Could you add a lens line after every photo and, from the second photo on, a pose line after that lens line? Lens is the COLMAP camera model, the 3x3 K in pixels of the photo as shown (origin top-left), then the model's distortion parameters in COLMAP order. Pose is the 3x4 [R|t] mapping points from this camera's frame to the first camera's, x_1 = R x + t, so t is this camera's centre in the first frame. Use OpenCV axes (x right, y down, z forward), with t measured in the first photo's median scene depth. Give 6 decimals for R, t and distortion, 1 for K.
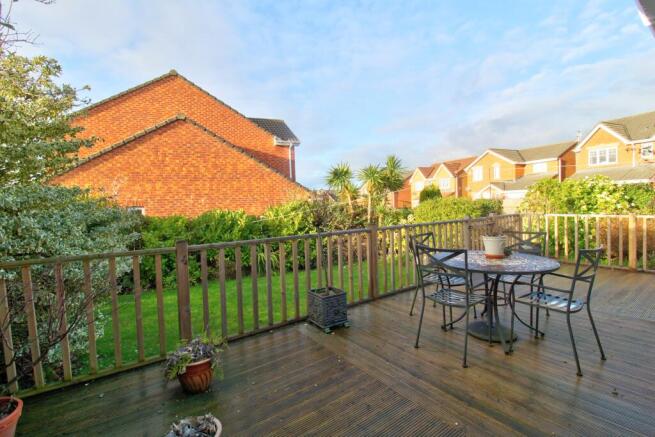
lens RADIAL K [[303.0, 0, 329.3], [0, 303.0, 214.3], [0, 0, 1]] dist [0.000883, -0.013007]
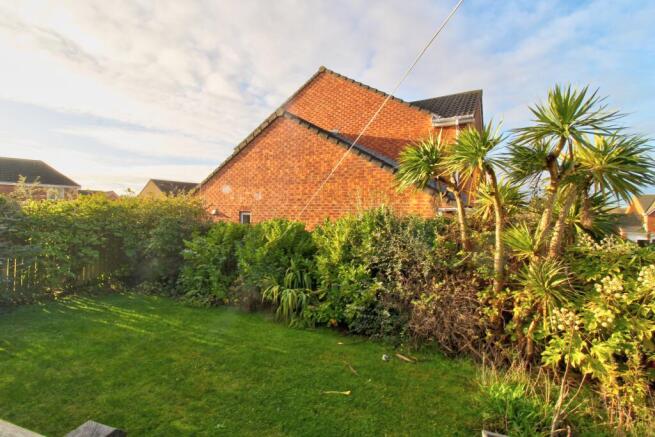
lens RADIAL K [[303.0, 0, 329.3], [0, 303.0, 214.3], [0, 0, 1]] dist [0.000883, -0.013007]
pose [[0.601775, 0.041578, -0.797583, 0.230694], [-0.055325, 0.998415, 0.010305, -0.028465], [0.796747, 0.037926, 0.603122, 0.412368]]
